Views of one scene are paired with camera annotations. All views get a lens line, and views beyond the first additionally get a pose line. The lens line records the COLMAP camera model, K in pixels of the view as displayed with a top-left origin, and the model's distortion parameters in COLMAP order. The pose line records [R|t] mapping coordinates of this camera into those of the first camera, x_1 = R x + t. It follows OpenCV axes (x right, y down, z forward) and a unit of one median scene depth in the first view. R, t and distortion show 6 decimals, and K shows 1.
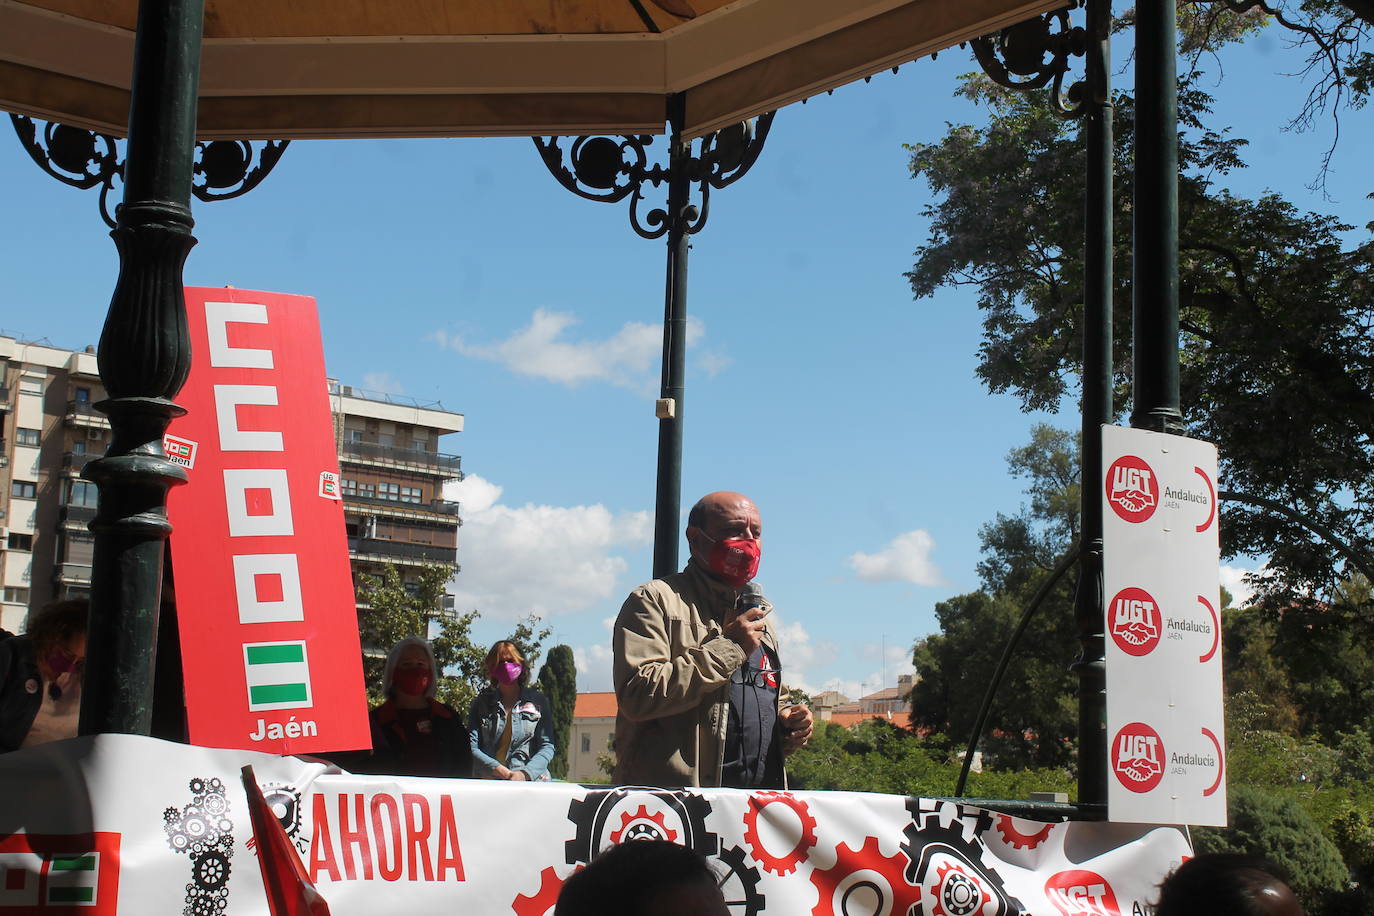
lens RADIAL K [[2248.9, 0, 603.7], [0, 2248.9, 457.8], [0, 0, 1]] dist [-0.007803, 0.199067]
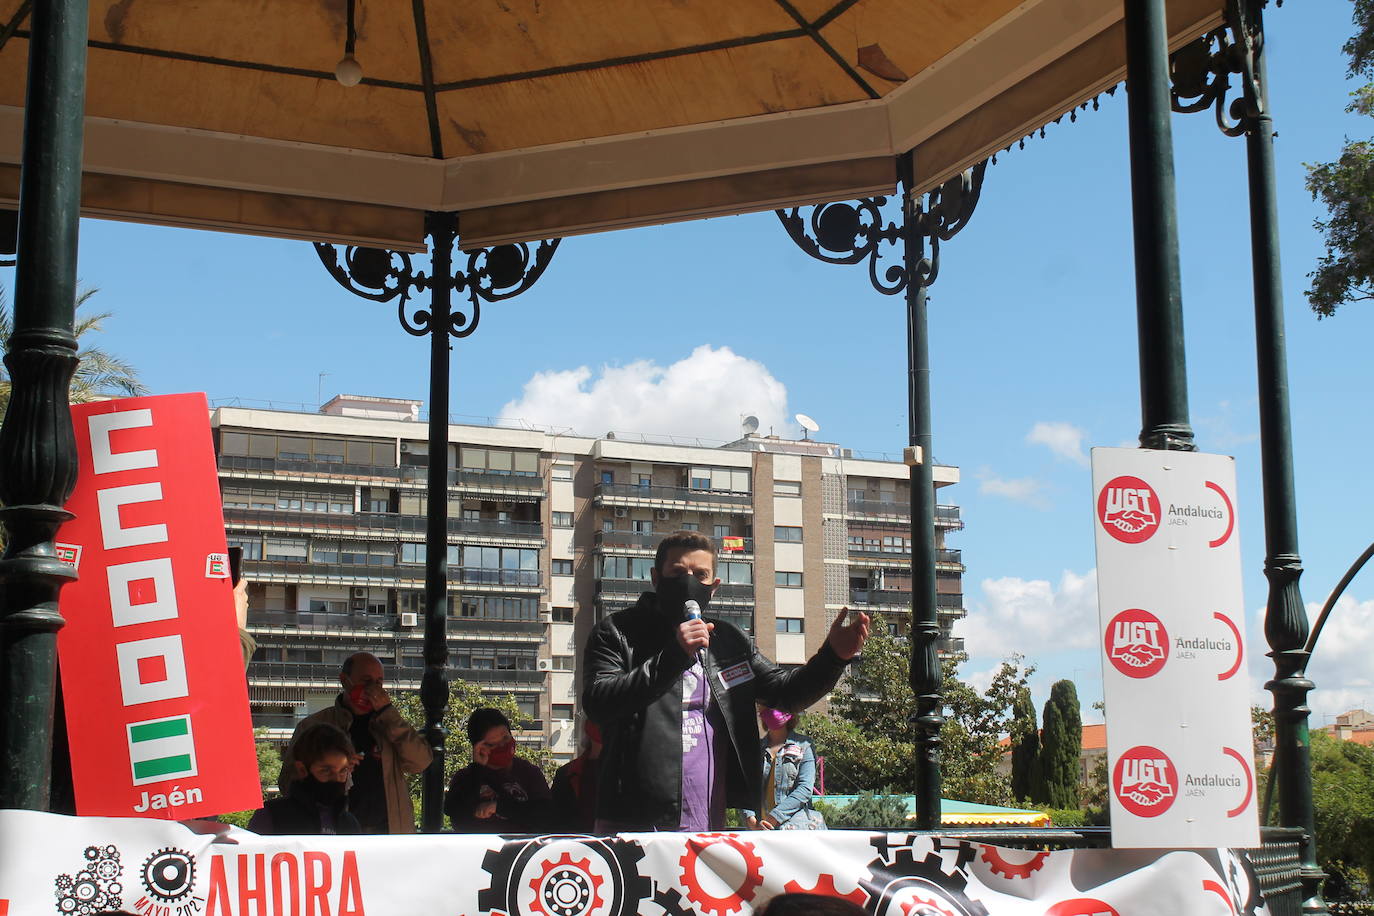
lens RADIAL K [[2105.9, 0, 605.3], [0, 2105.9, 458.3], [0, 0, 1]] dist [-0.033803, 0.192236]
pose [[0.966252, -0.083622, -0.243647, 0.262811], [0.076932, 0.996355, -0.036863, 0.008415], [0.245842, 0.016874, 0.969163, 0.048818]]
